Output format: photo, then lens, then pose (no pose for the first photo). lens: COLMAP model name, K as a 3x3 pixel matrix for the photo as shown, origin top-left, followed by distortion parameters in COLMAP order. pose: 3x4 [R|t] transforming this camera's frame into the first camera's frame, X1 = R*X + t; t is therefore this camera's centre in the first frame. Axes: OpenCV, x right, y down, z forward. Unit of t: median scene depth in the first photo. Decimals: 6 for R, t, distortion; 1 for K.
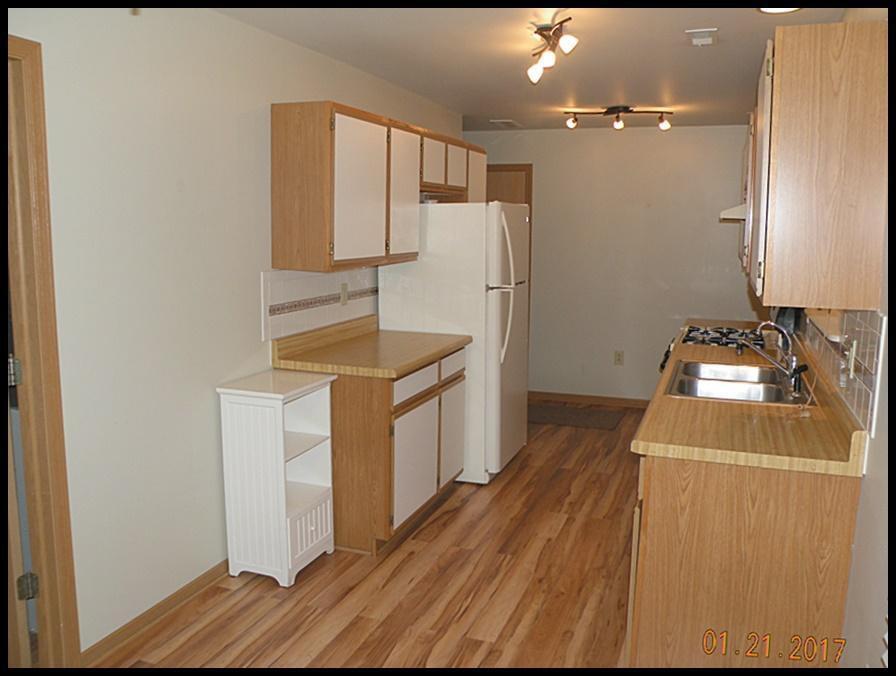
lens RADIAL K [[767.8, 0, 450.5], [0, 767.8, 340.2], [0, 0, 1]] dist [-0.099510, -0.003479]
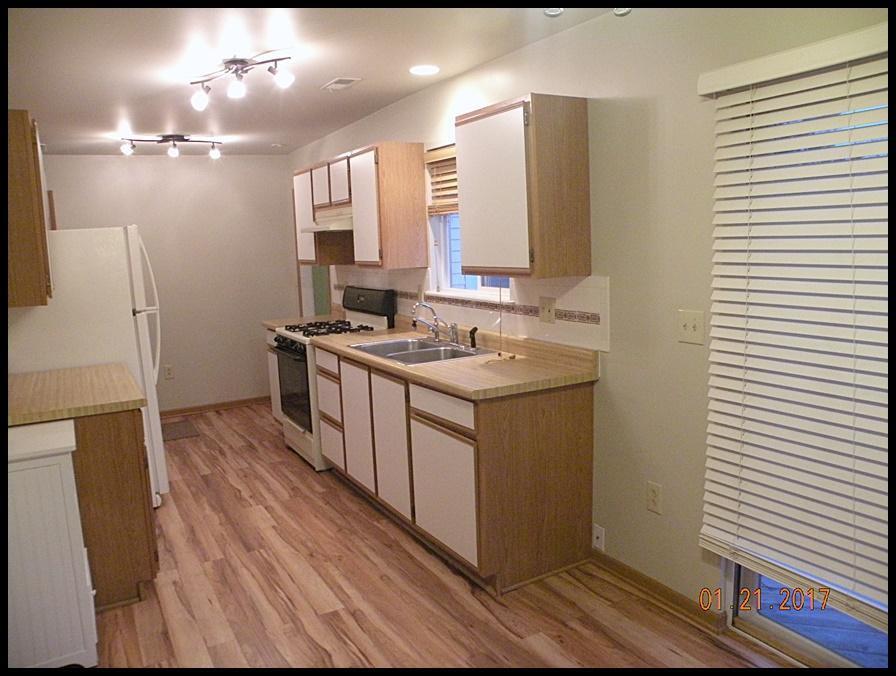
lens RADIAL K [[703.8, 0, 448.2], [0, 703.8, 337.4], [0, 0, 1]] dist [-0.089058, 0.000687]
pose [[0.652817, -0.143608, 0.743779, -0.376047], [0.158945, 0.985976, 0.050866, -0.017527], [-0.740653, 0.085014, 0.666488, 0.109520]]
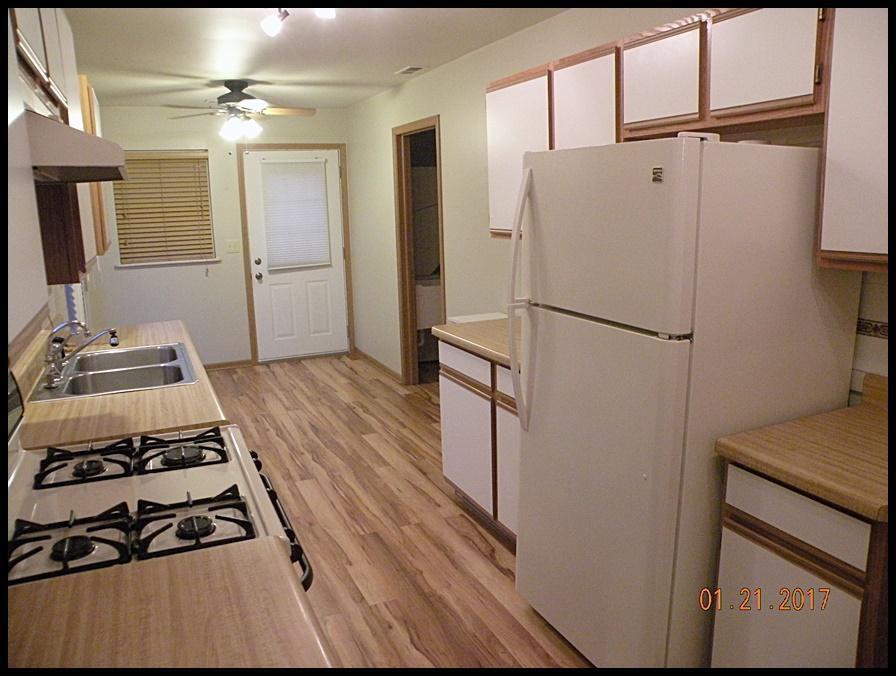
lens RADIAL K [[703.8, 0, 448.6], [0, 703.8, 339.5], [0, 0, 1]] dist [-0.089058, 0.000687]
pose [[-0.718402, 0.146098, -0.680113, 0.502729], [-0.082603, 0.952862, 0.291942, -0.203652], [0.690706, 0.265911, -0.672470, 1.404933]]
